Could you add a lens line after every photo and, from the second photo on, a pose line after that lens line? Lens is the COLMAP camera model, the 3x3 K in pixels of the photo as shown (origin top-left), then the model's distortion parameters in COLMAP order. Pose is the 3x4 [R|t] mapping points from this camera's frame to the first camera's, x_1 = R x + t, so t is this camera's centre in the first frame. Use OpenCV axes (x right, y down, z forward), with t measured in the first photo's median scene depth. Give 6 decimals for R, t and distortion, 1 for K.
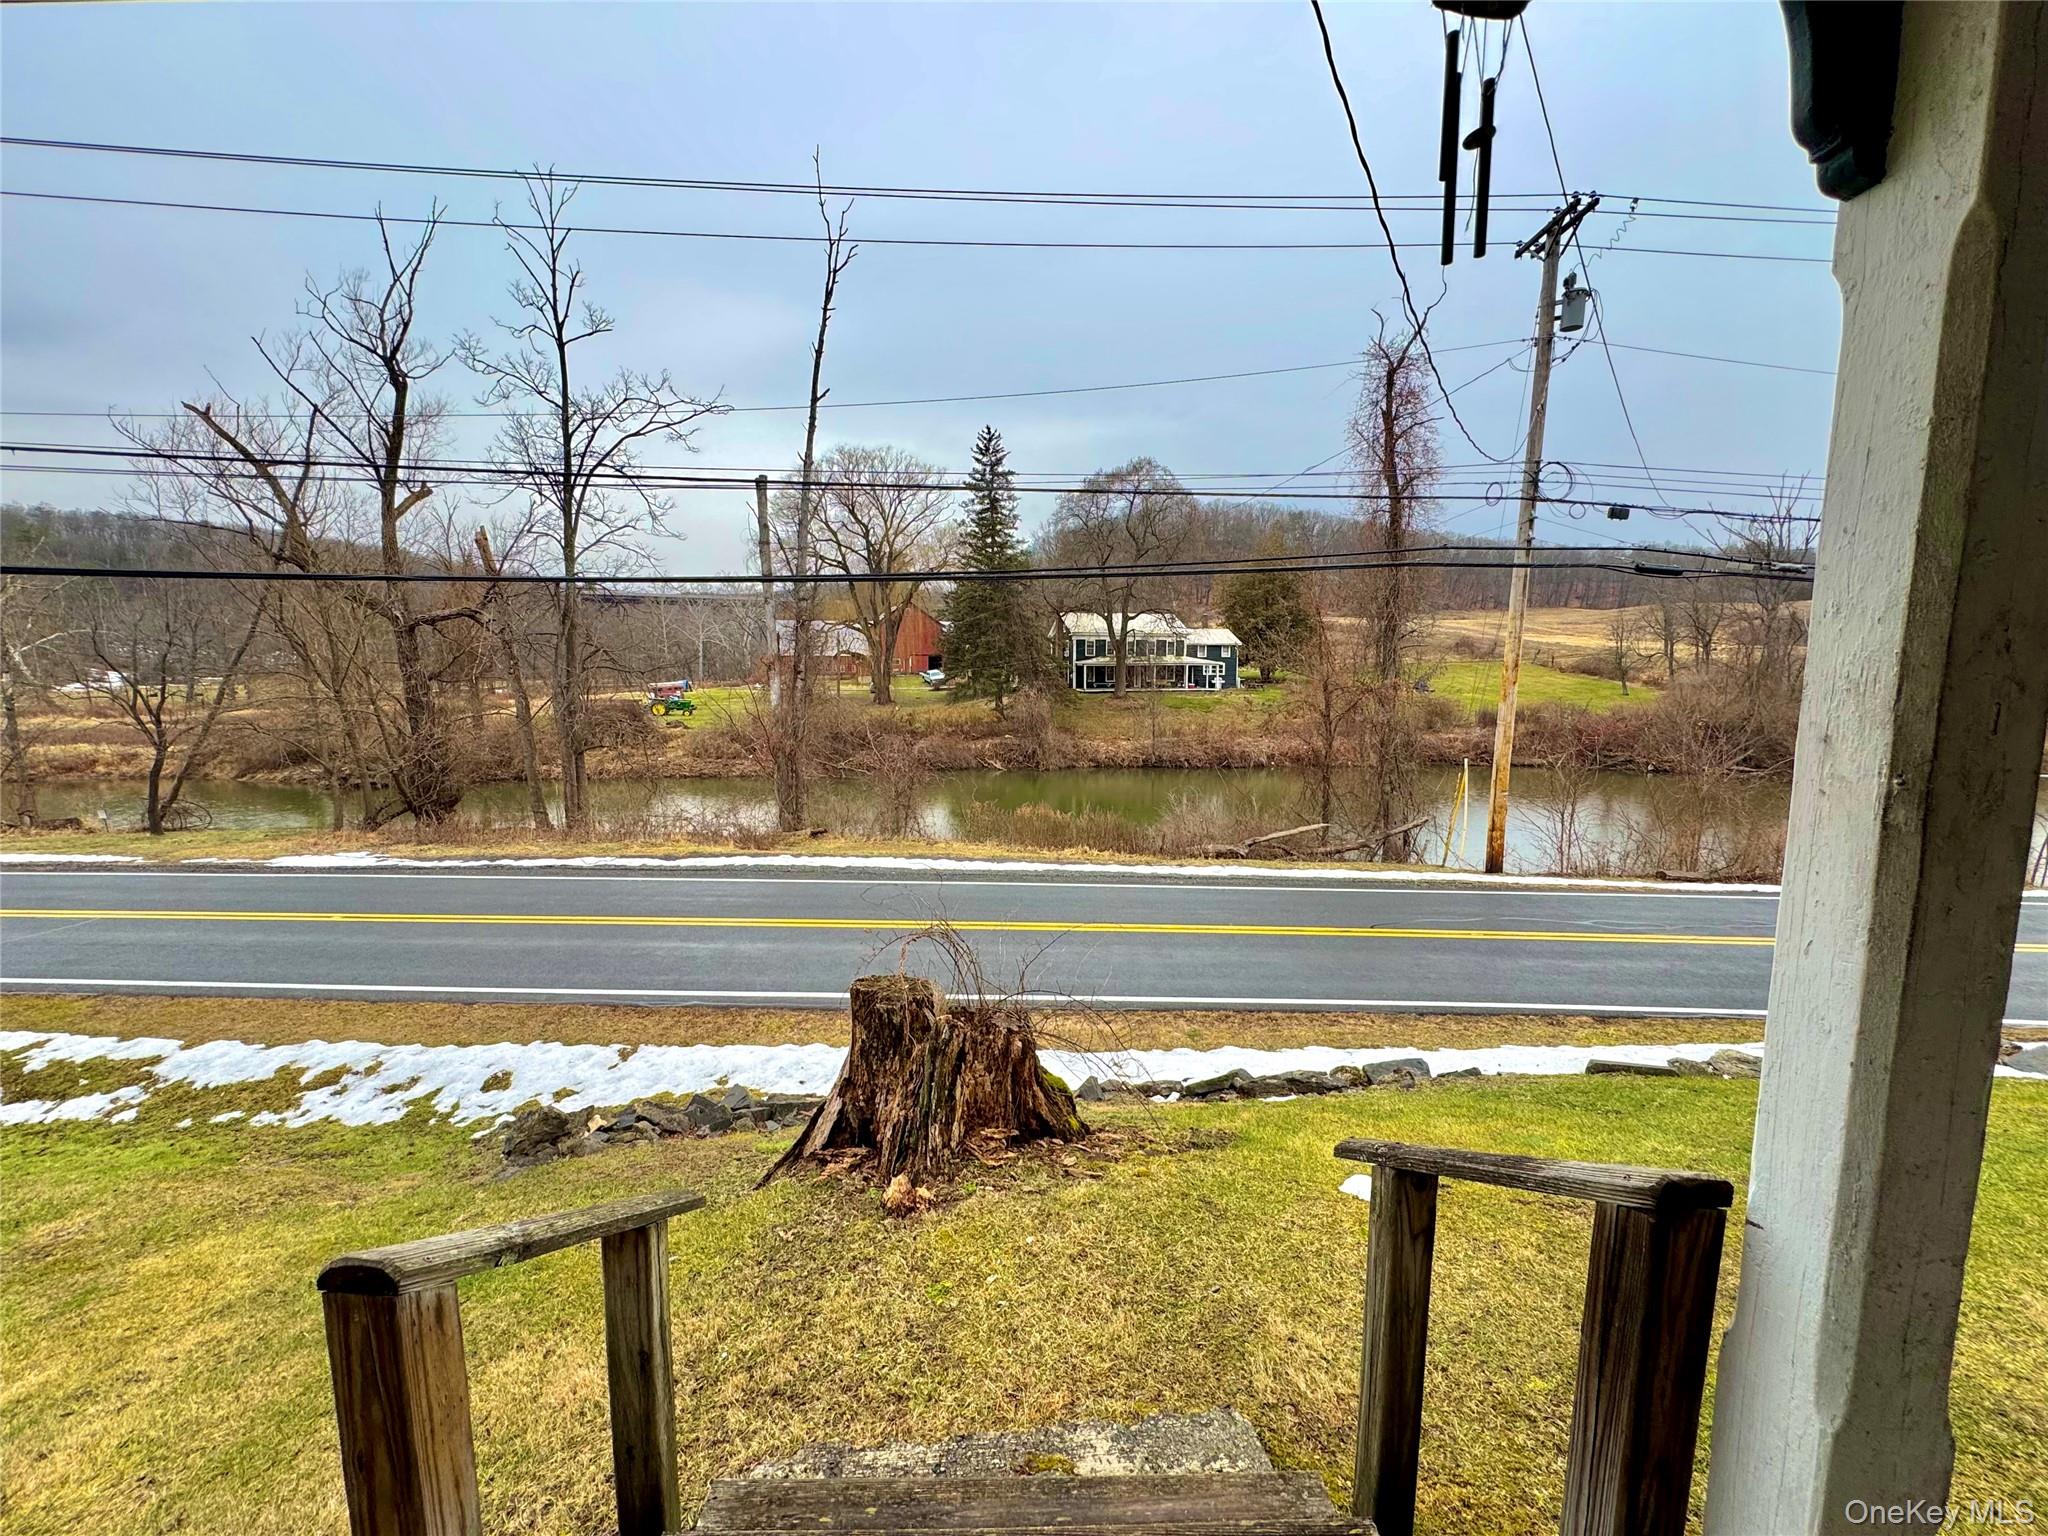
lens RADIAL K [[812.6, 0, 1024.0], [0, 812.6, 768.0], [0, 0, 1]] dist [-0.000090, 0.000095]
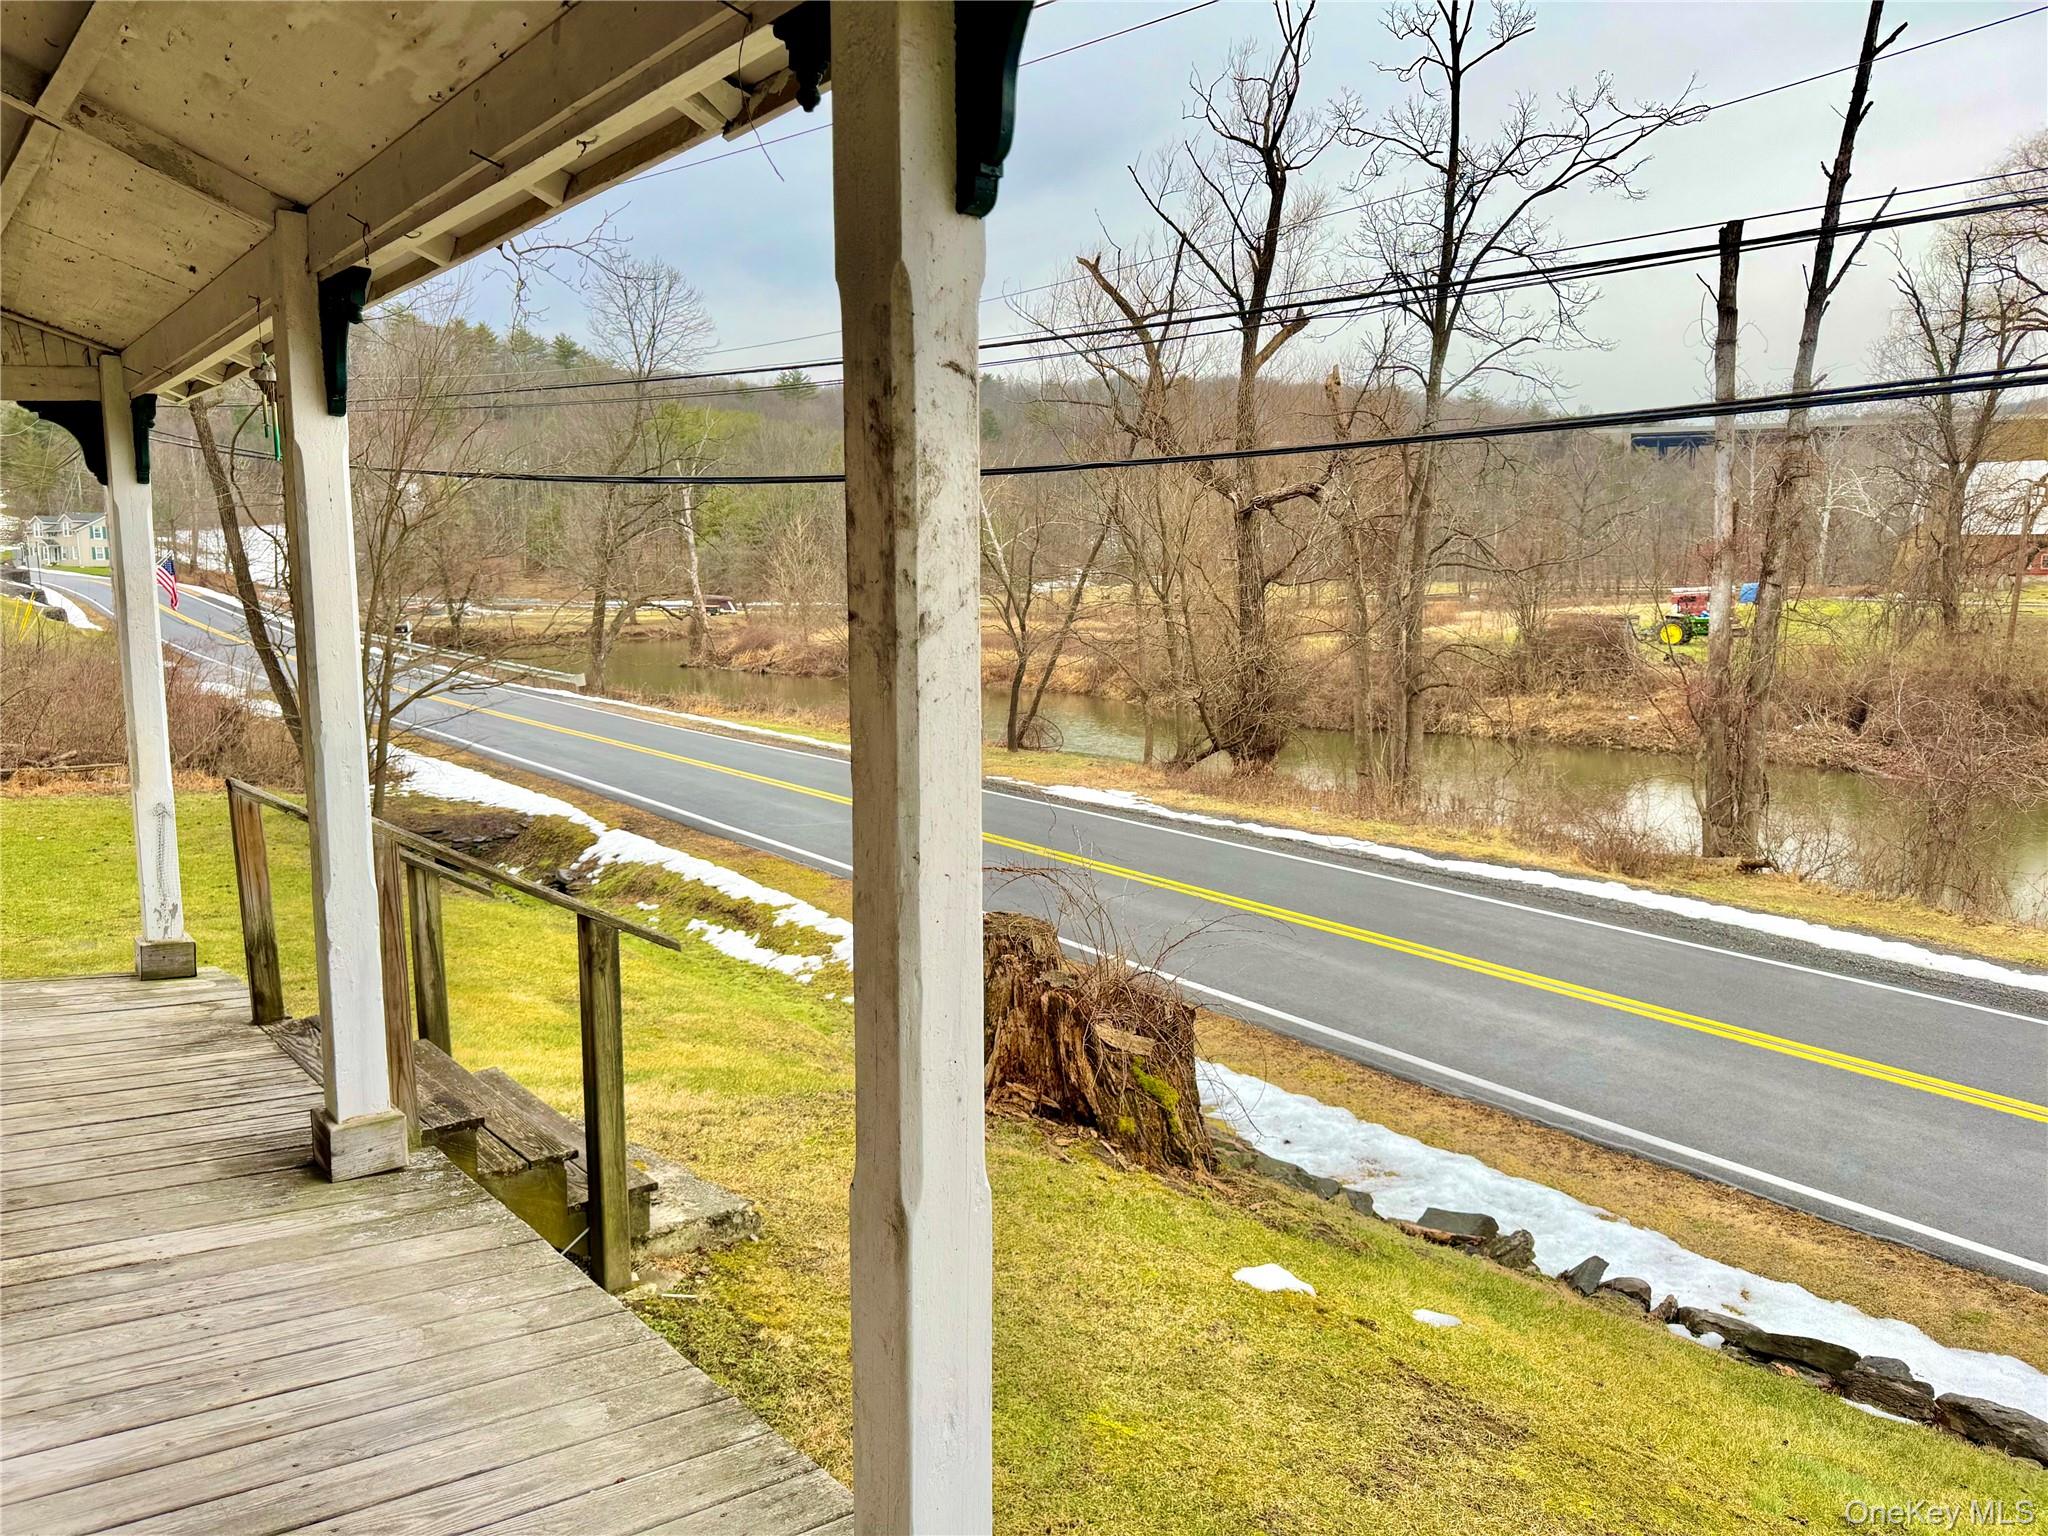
lens RADIAL K [[1444.8, 0, 1024.0], [0, 1444.8, 768.0], [0, 0, 1]] dist [0.067243, -0.076341]
pose [[0.626066, 0.108532, -0.772180, 0.188964], [-0.093867, 0.993555, 0.063542, -0.002623], [0.774100, 0.032701, 0.632219, -0.007193]]
